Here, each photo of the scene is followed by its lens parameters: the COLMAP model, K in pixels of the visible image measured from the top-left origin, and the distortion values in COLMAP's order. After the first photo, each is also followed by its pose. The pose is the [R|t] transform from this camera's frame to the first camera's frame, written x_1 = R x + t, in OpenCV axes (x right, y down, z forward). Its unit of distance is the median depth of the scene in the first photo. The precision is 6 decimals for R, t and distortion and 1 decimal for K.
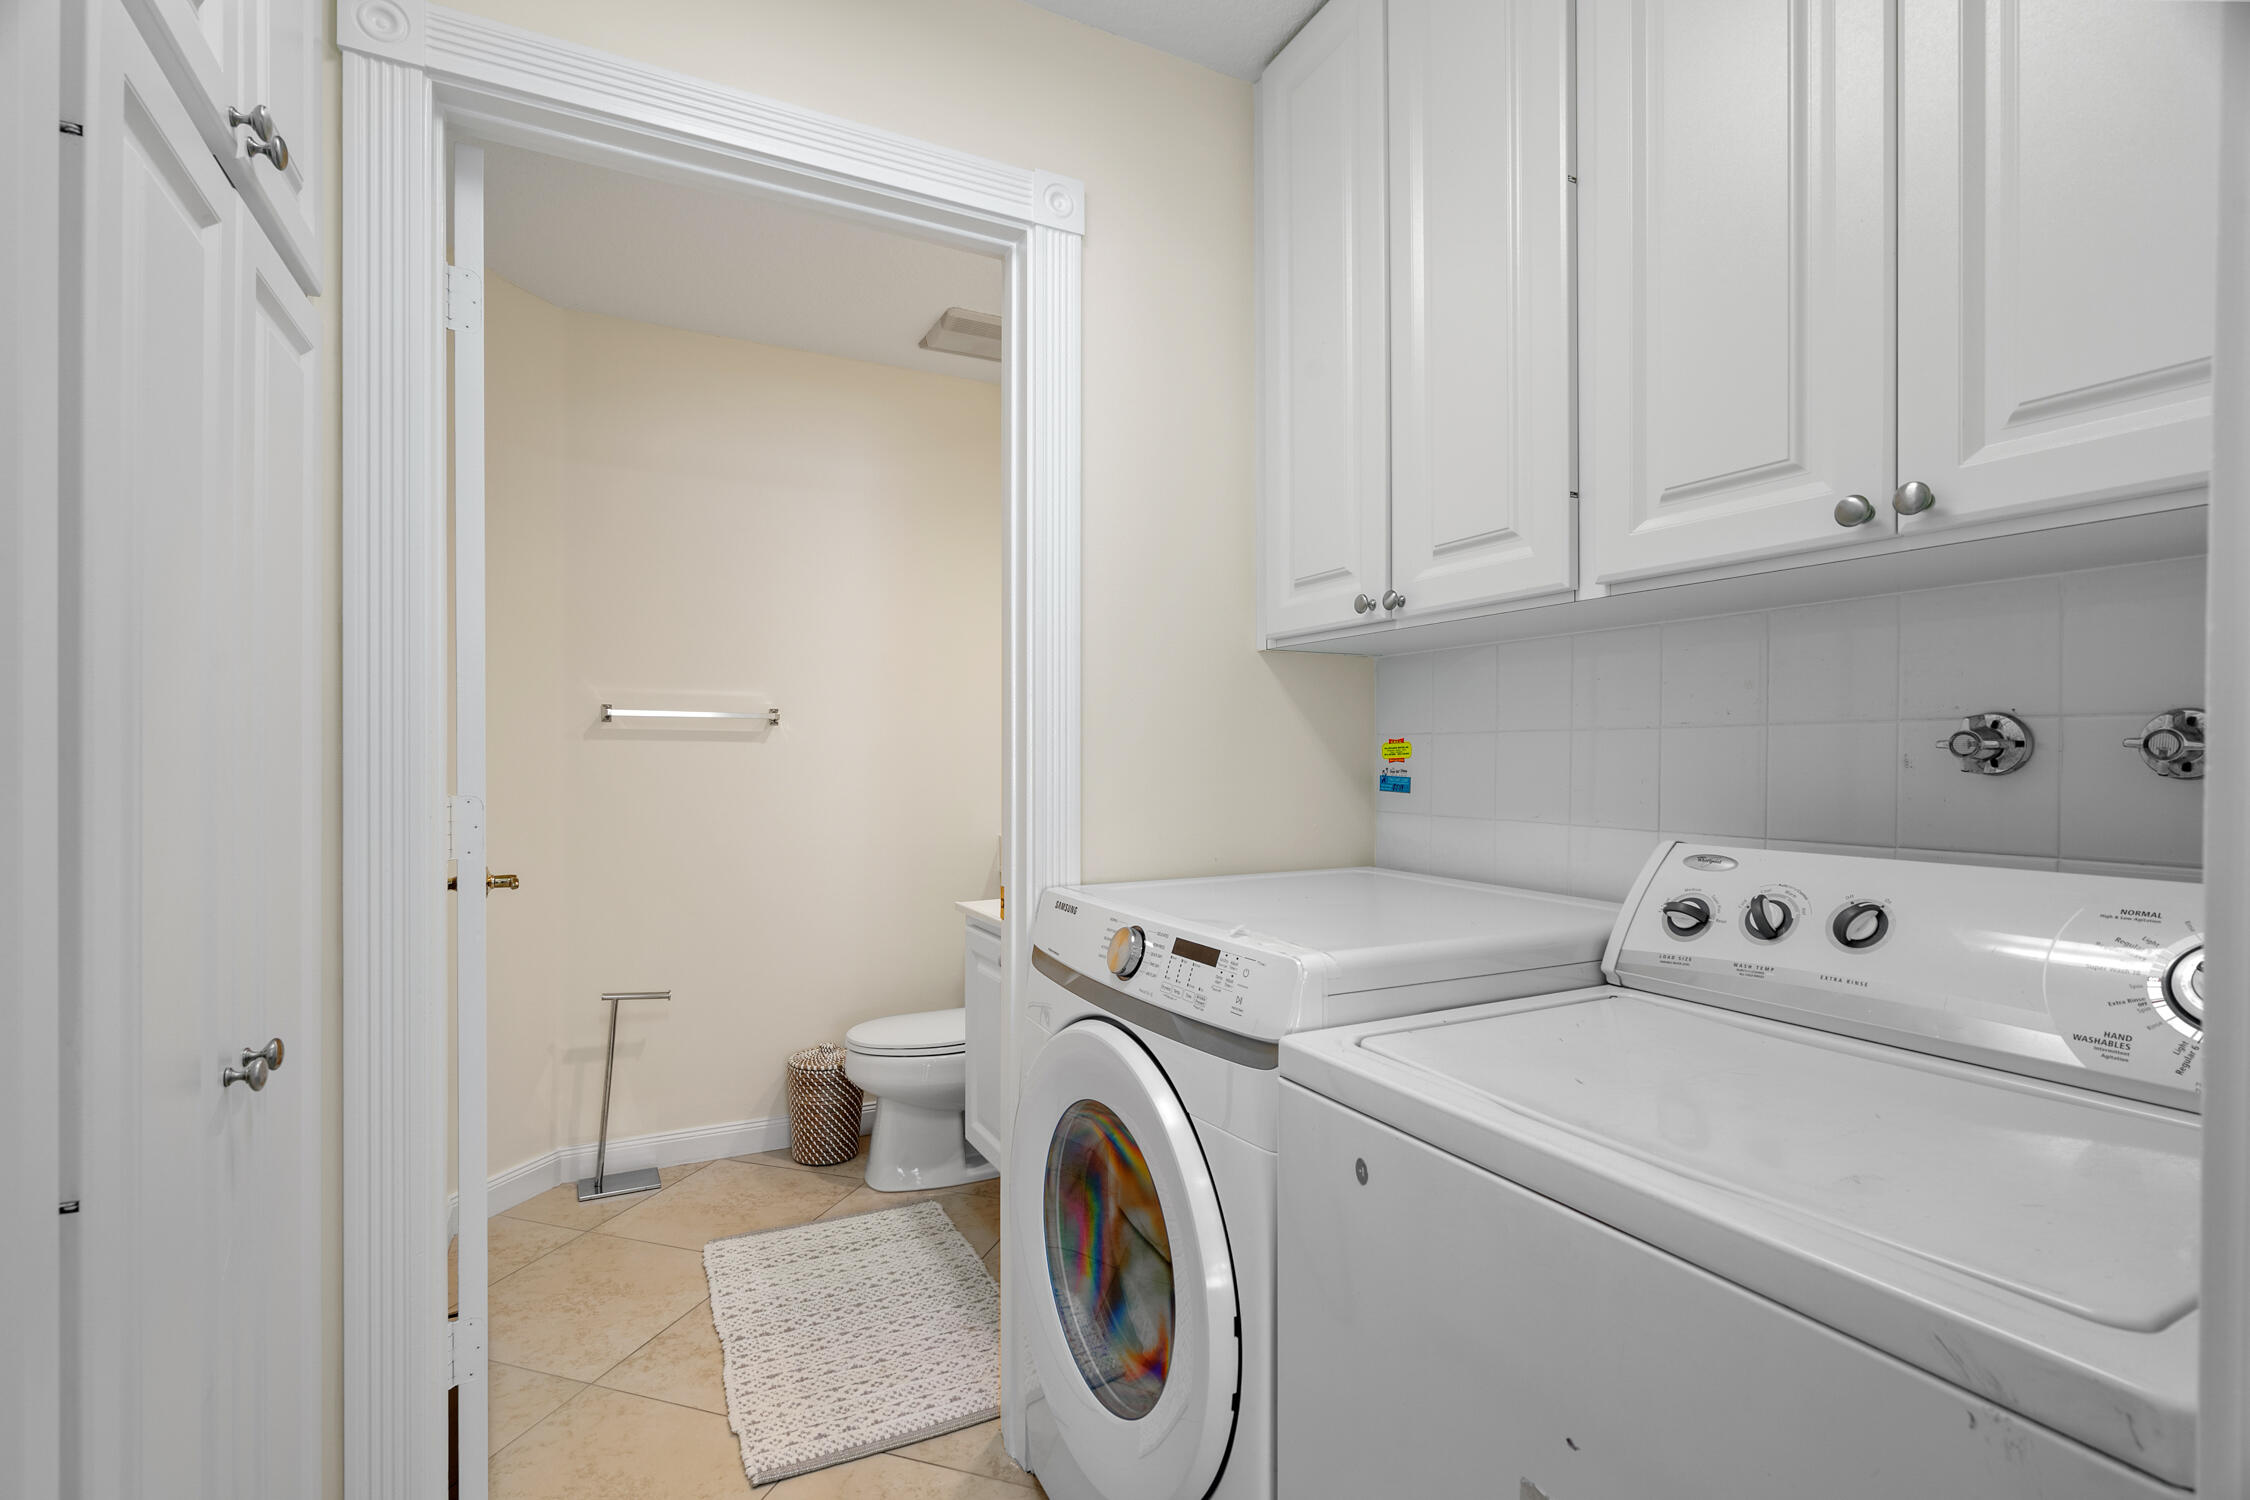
lens RADIAL K [[1027.2, 0, 1124.2], [0, 1027.2, 755.7], [0, 0, 1]] dist [-0.004718, 0.000407]
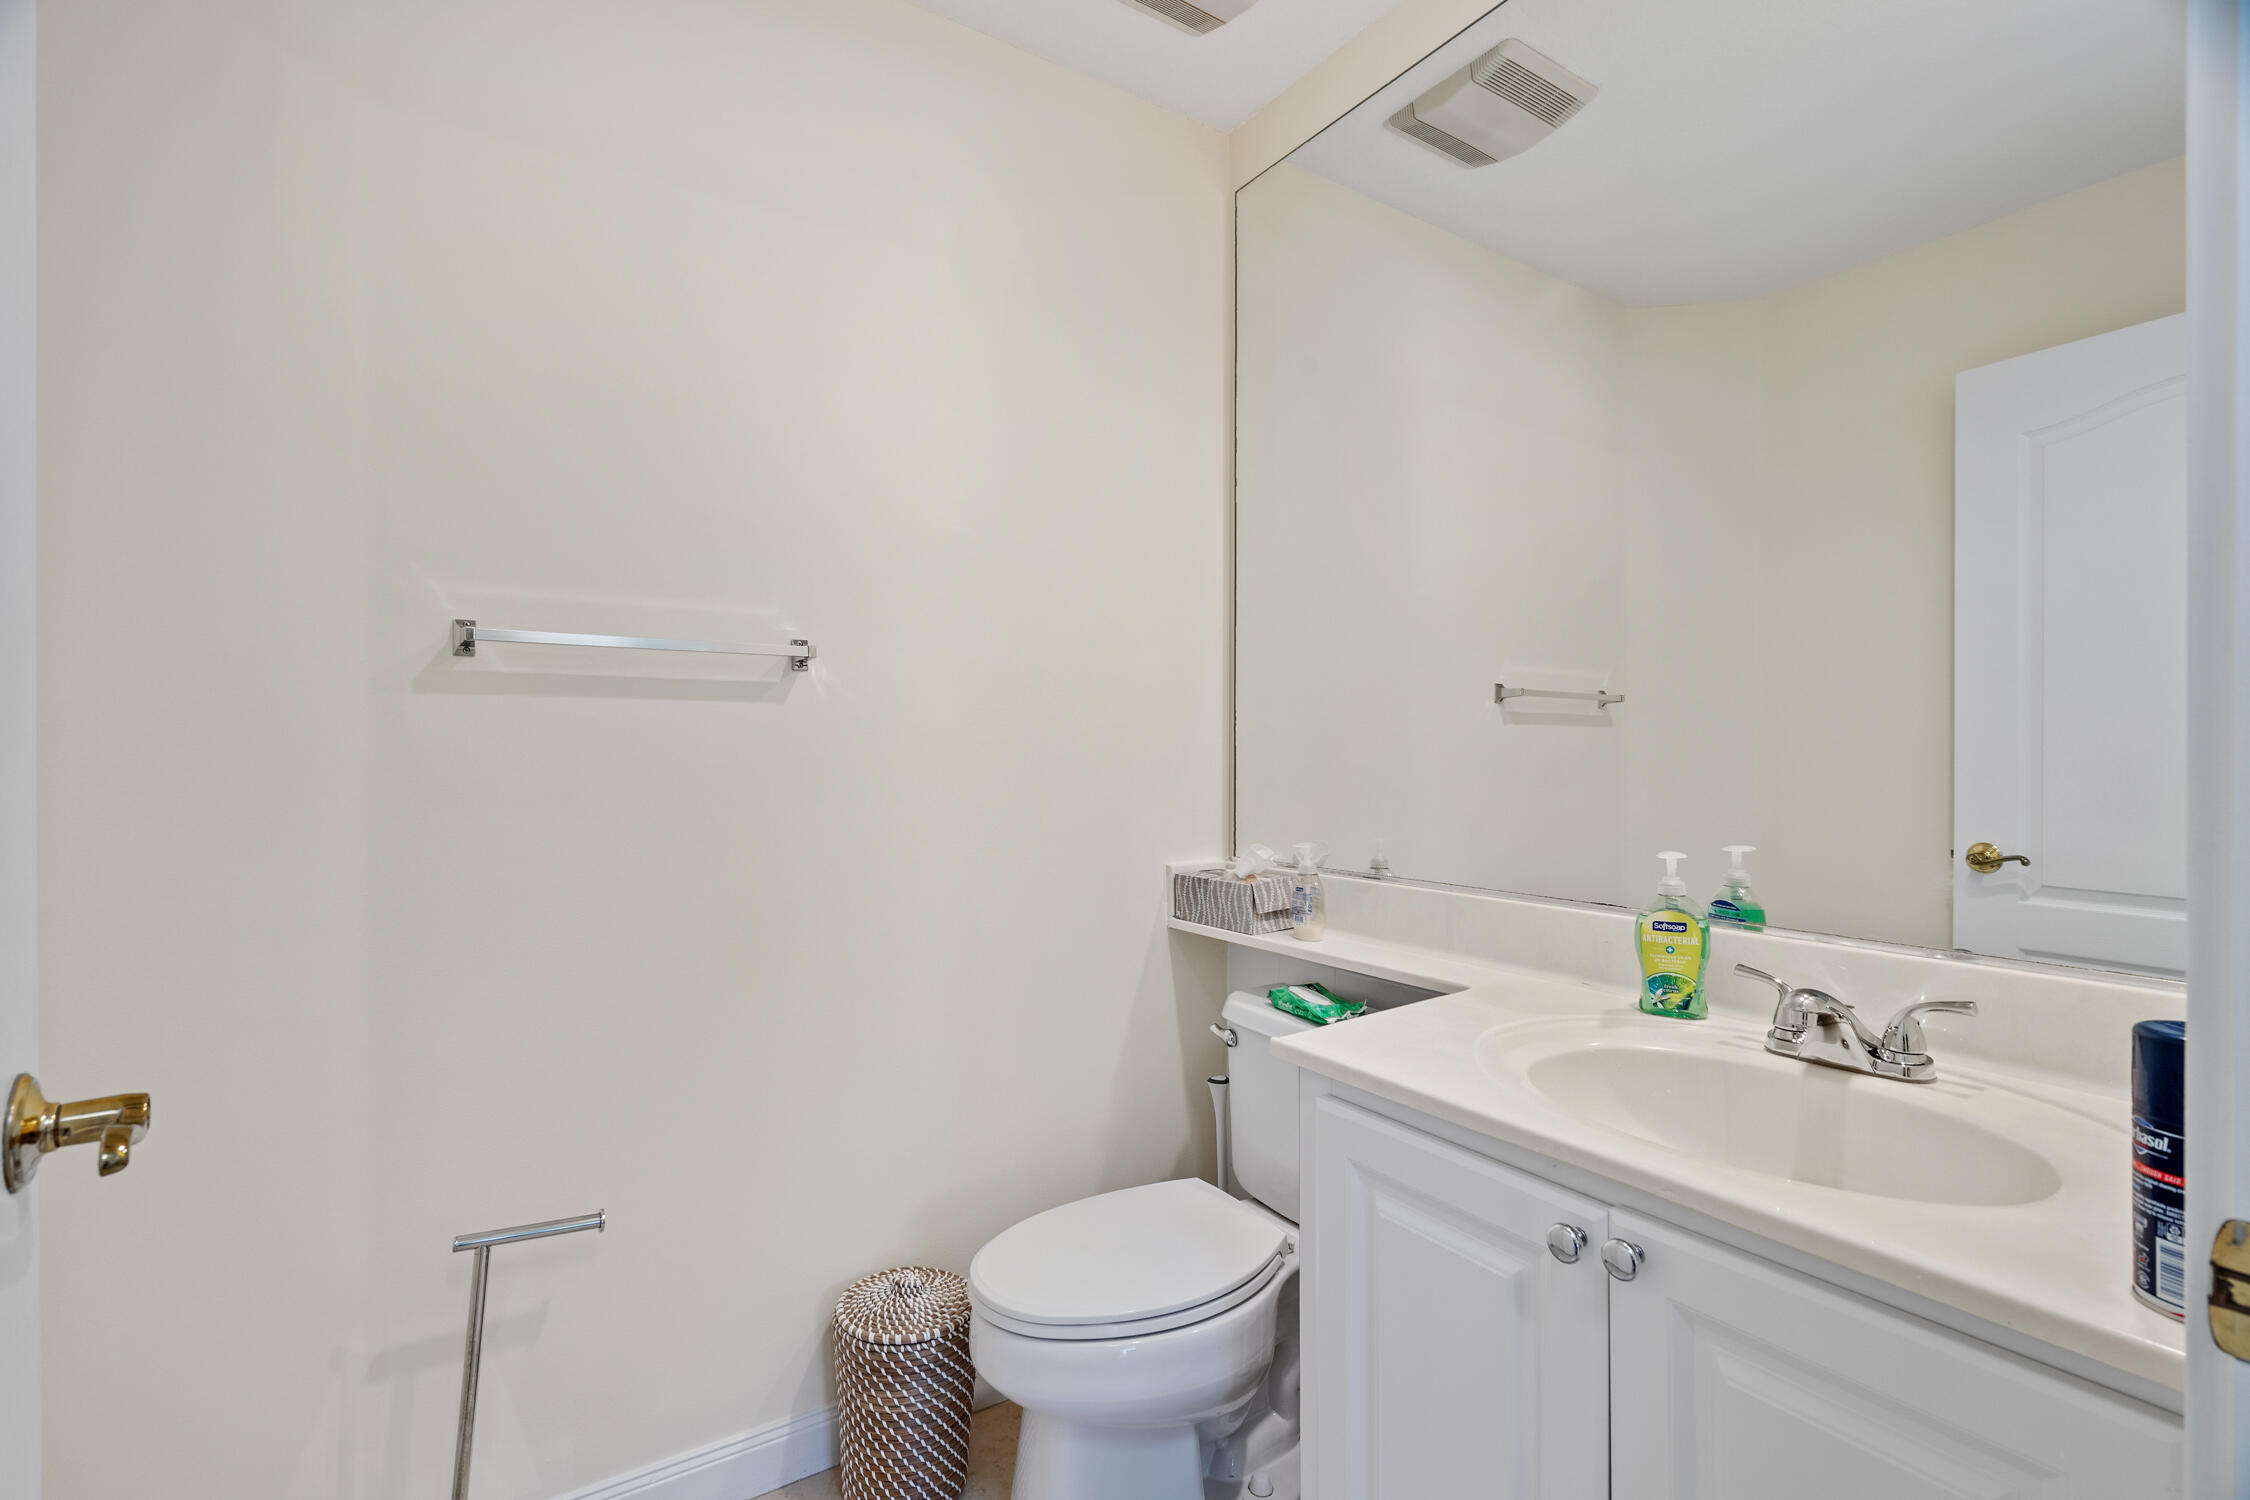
lens RADIAL K [[1027.2, 0, 1123.7], [0, 1027.2, 750.5], [0, 0, 1]] dist [-0.004718, 0.000407]
pose [[0.995423, -0.003935, 0.095483, -0.239216], [0.004289, 0.999985, -0.003501, 0.014977], [-0.095468, 0.003894, 0.995425, 0.486578]]
